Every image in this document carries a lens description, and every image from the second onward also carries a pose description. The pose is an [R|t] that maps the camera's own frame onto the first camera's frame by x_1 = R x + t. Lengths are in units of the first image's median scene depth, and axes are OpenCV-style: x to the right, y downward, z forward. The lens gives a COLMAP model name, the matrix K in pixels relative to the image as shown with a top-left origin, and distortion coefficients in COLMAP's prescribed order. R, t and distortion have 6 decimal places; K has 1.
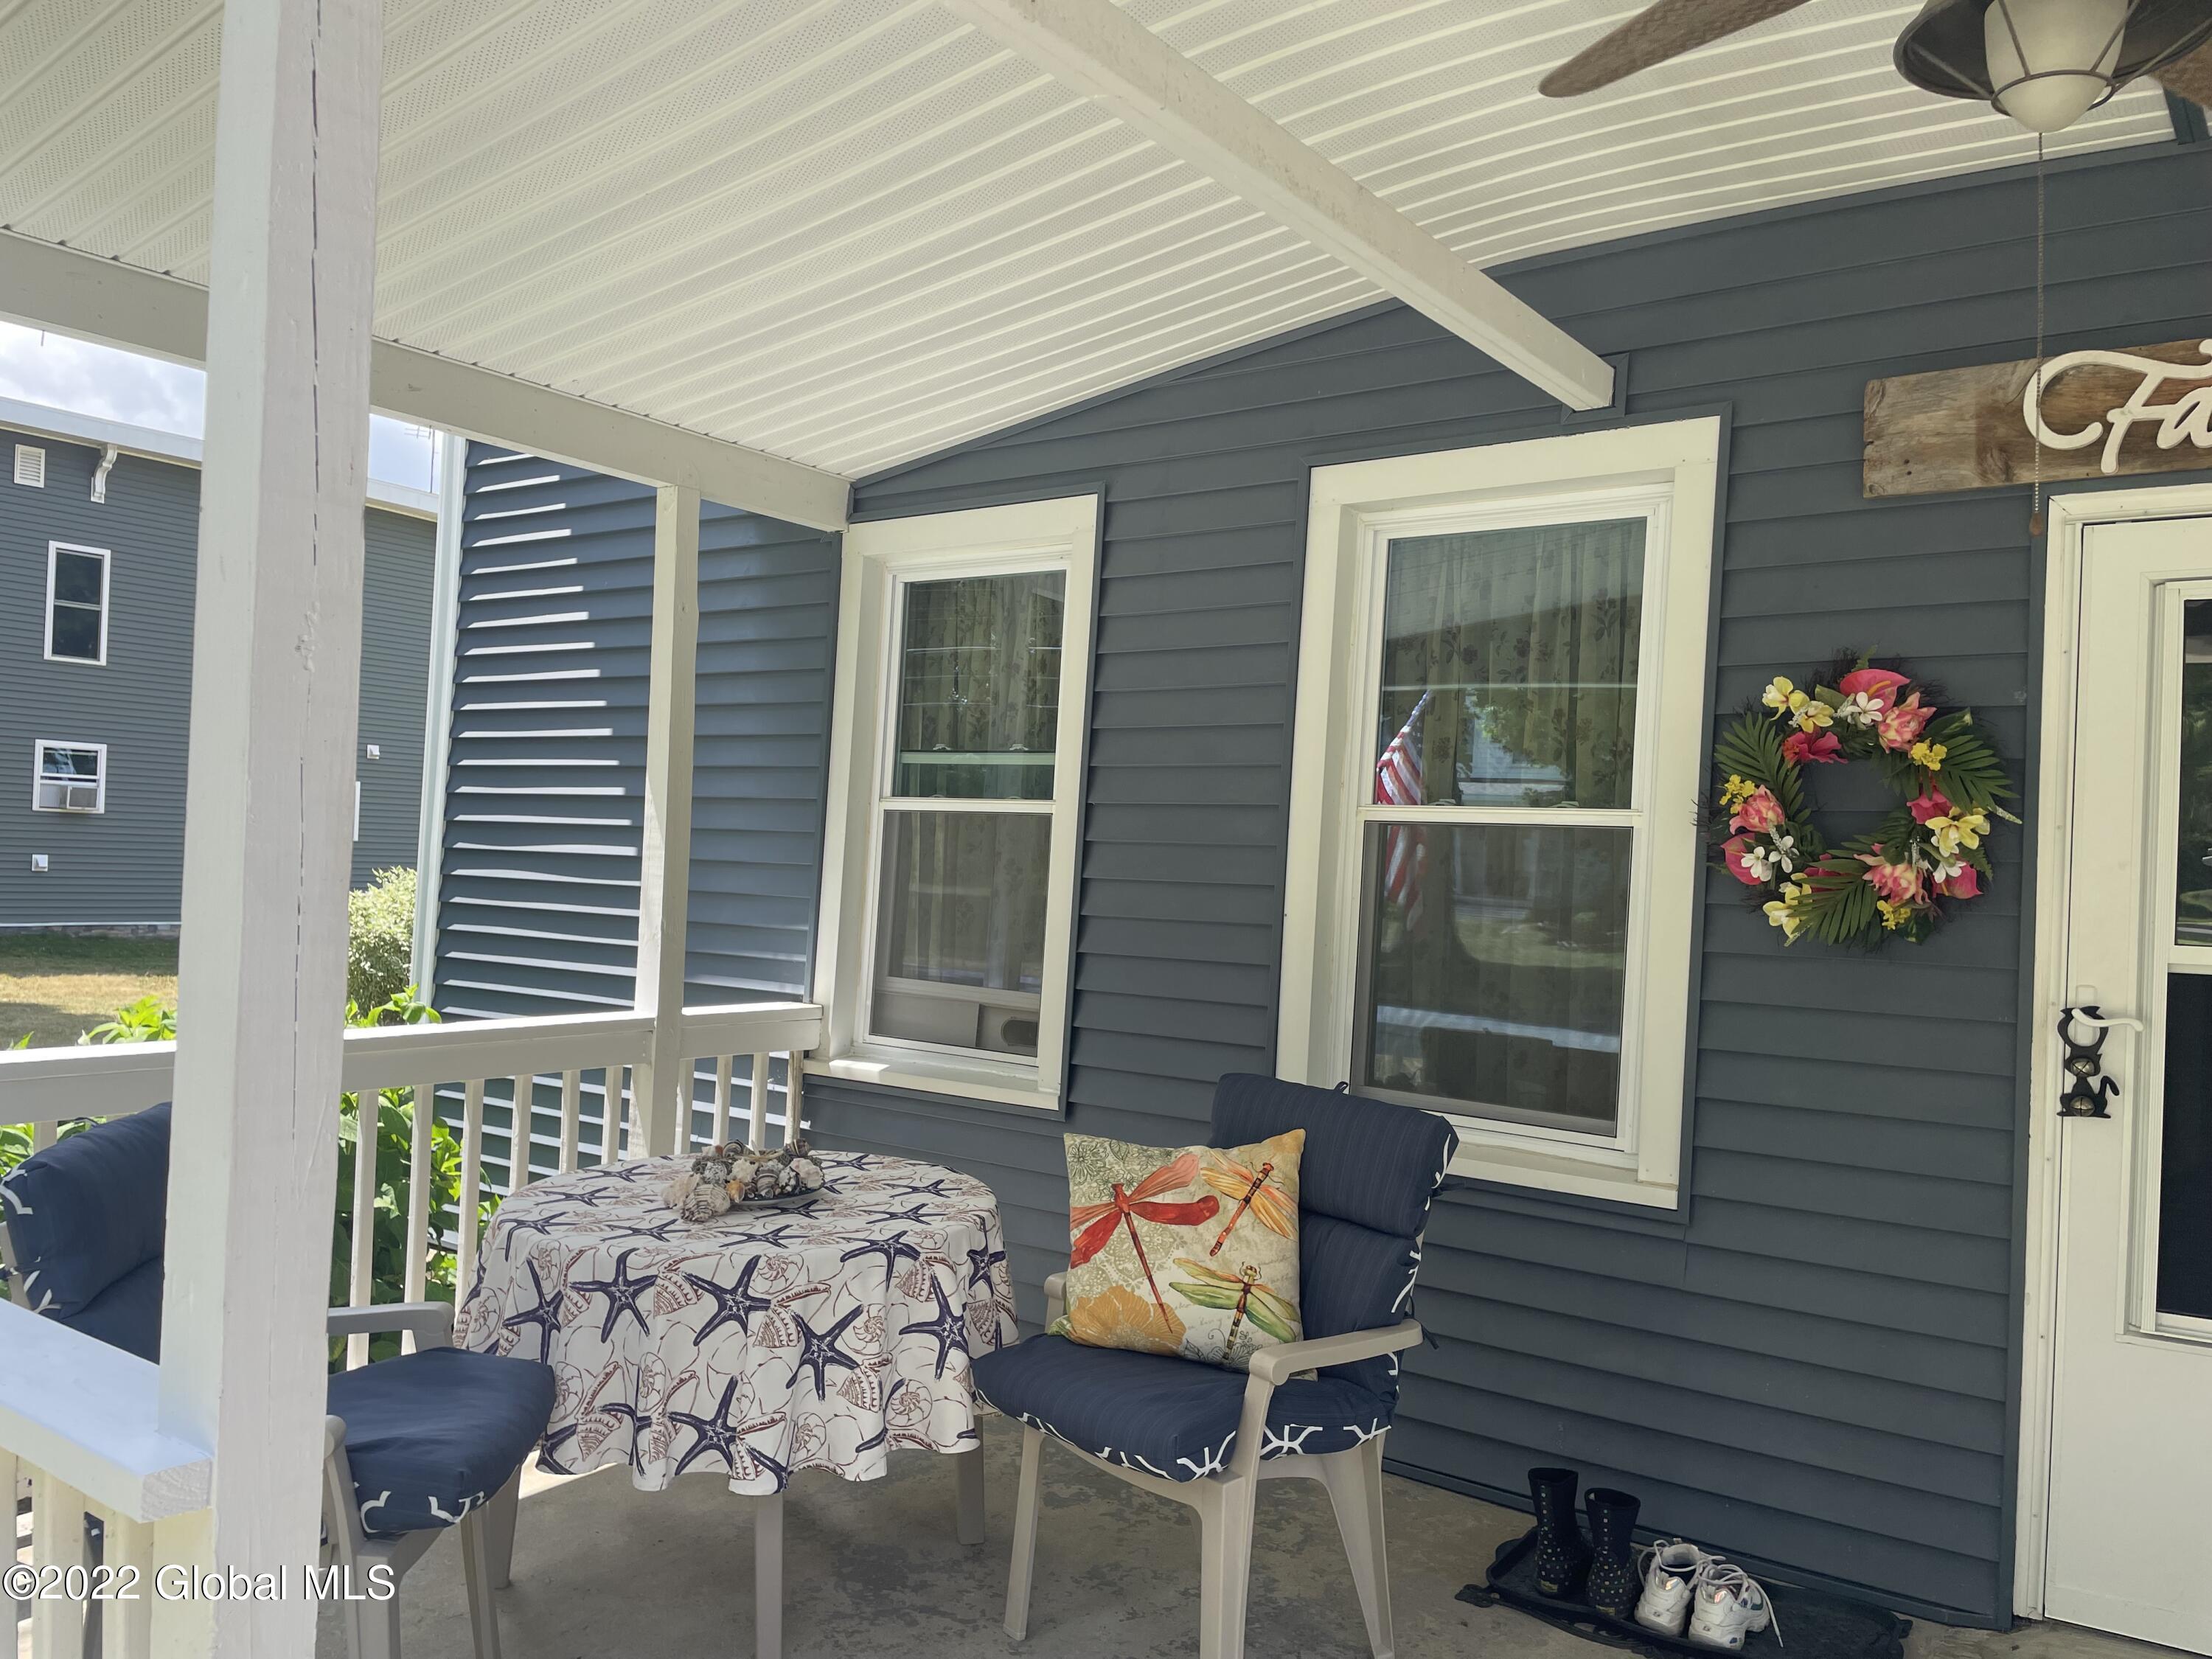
lens RADIAL K [[1667.8, 0, 1110.2], [0, 1667.8, 834.2], [0, 0, 1]] dist [0.079679, -0.101713]
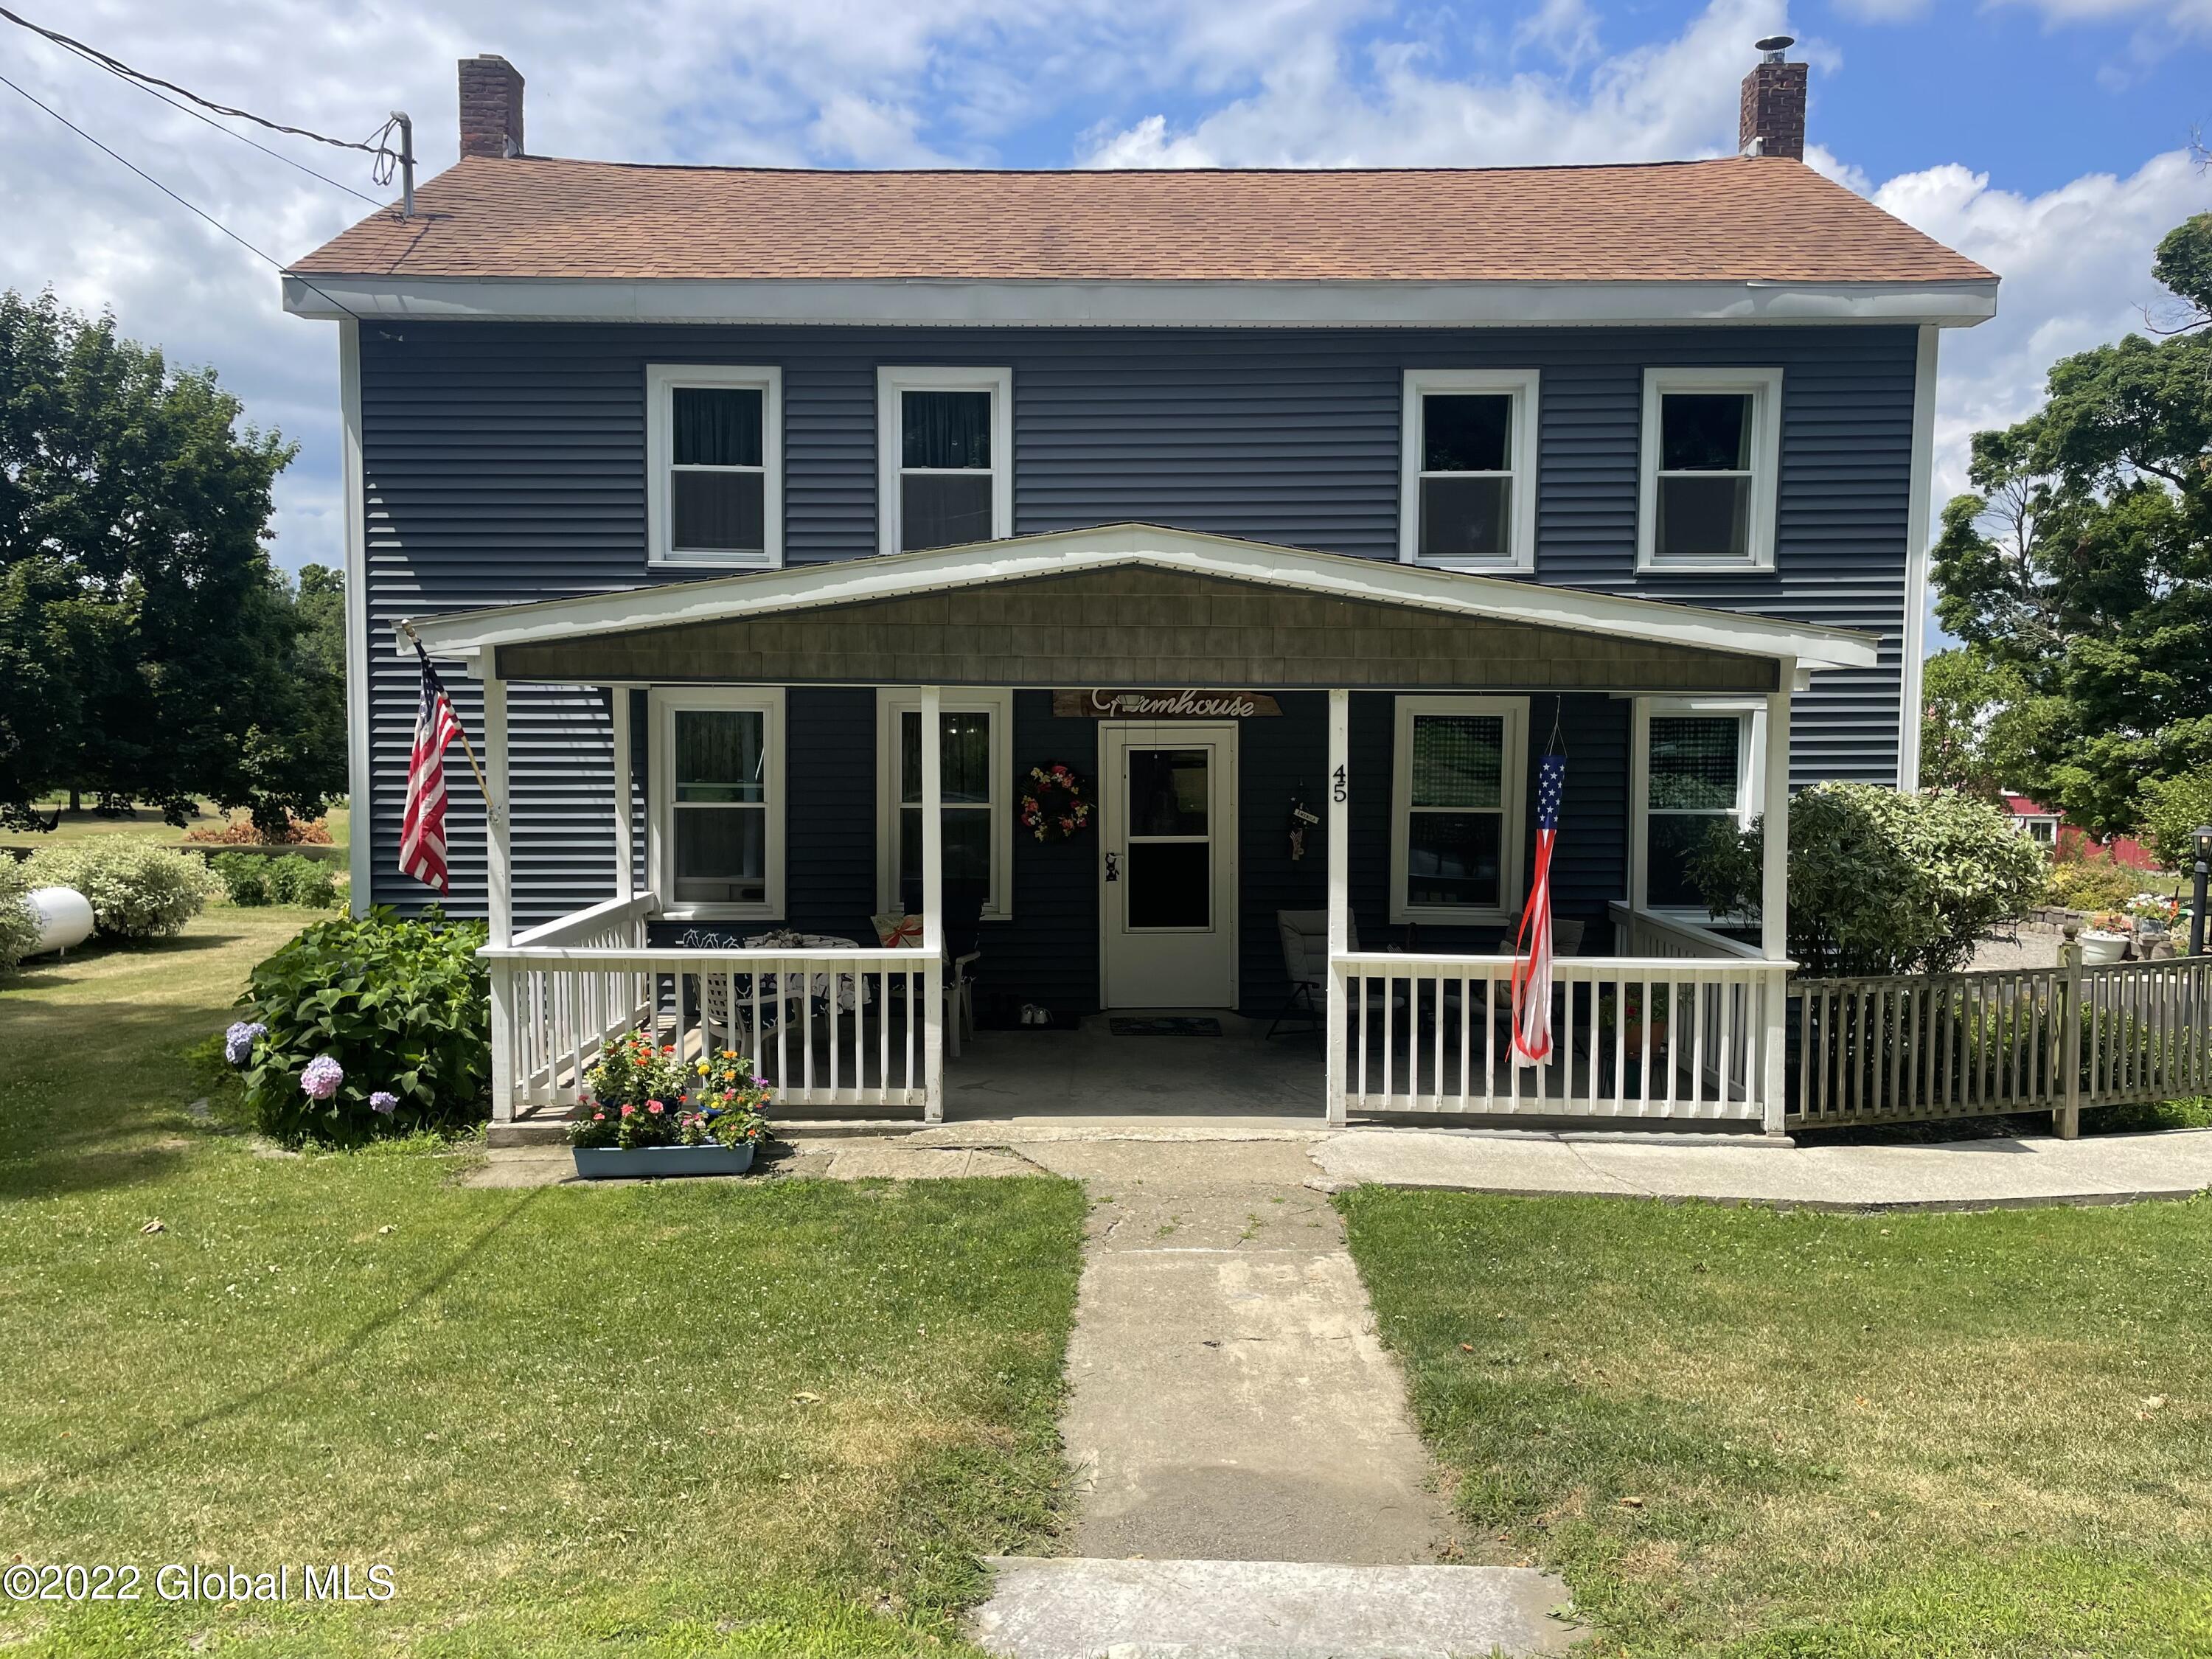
lens RADIAL K [[1667.8, 0, 1101.9], [0, 1667.8, 828.3], [0, 0, 1]] dist [0.079679, -0.101713]
pose [[0.799656, -0.079122, 0.595222, -1.625962], [0.022612, 0.994545, 0.101826, -0.327075], [-0.600032, -0.067967, 0.797084, -1.934025]]
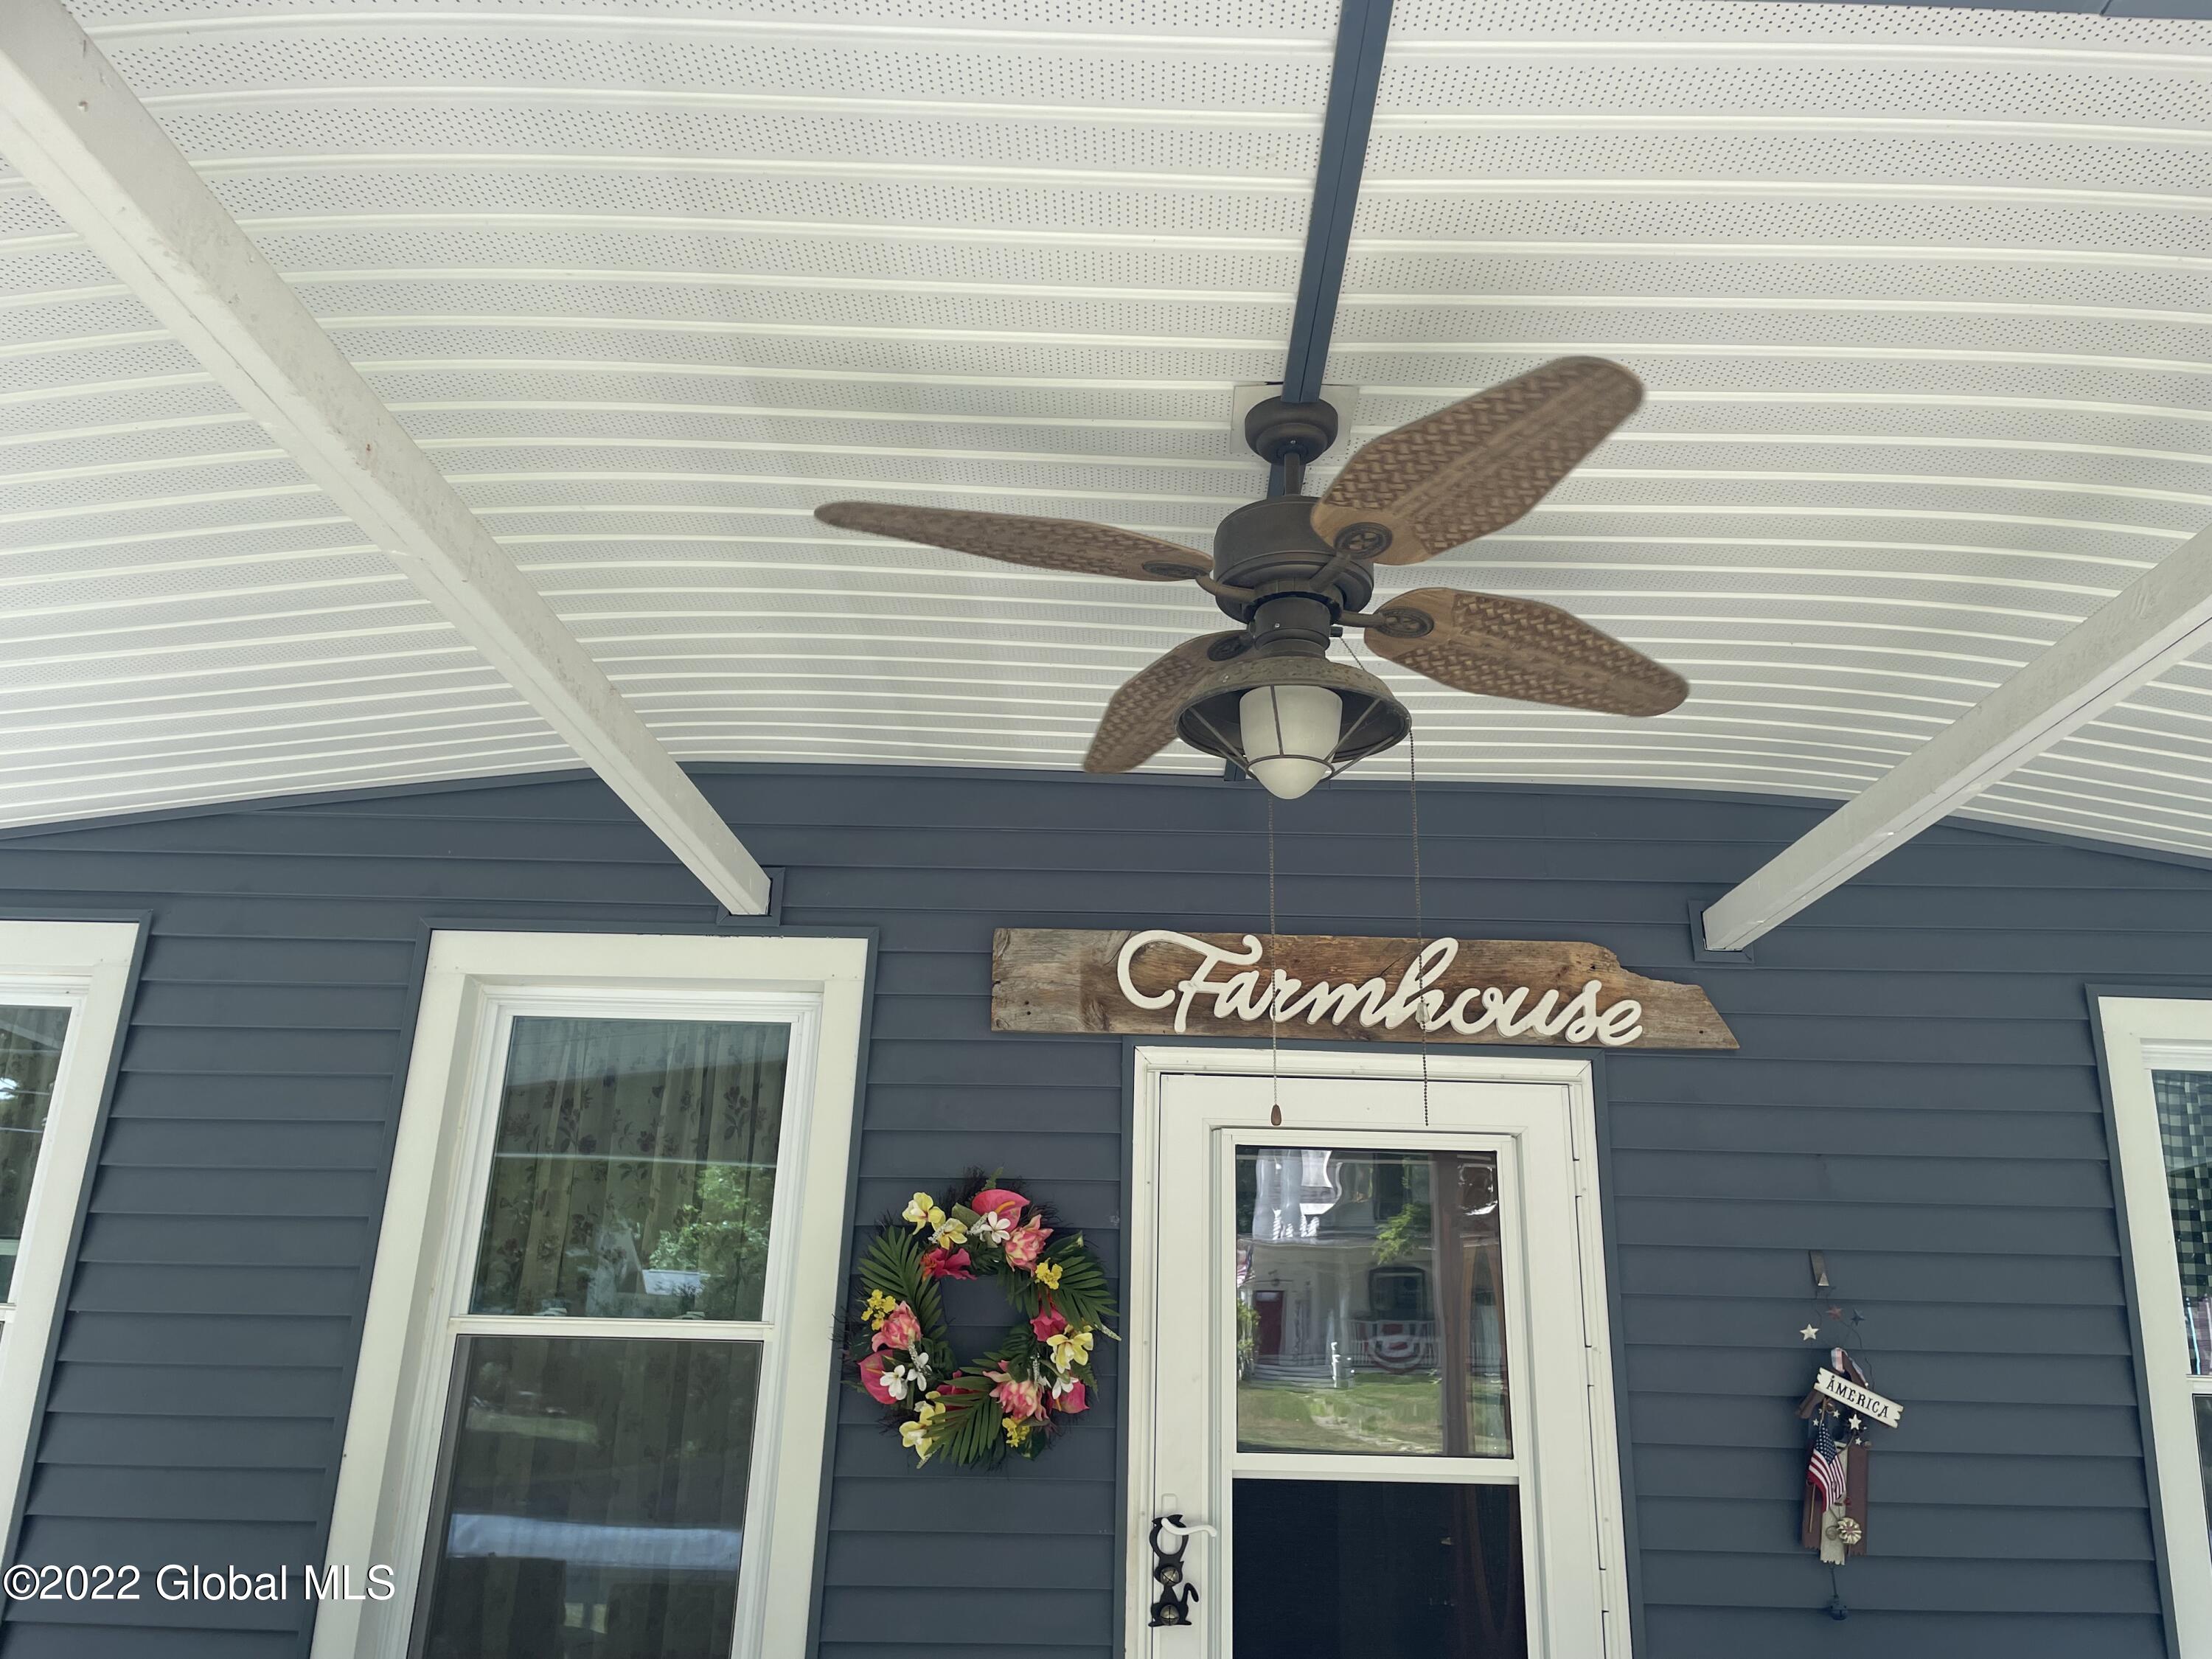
lens RADIAL K [[1667.8, 0, 1123.5], [0, 1667.8, 841.4], [0, 0, 1]] dist [0.079679, -0.101713]
pose [[0.809714, 0.152095, 0.566771, -0.127481], [-0.001653, 0.966415, -0.256980, -0.037369], [-0.586822, 0.207144, 0.782772, 0.063310]]
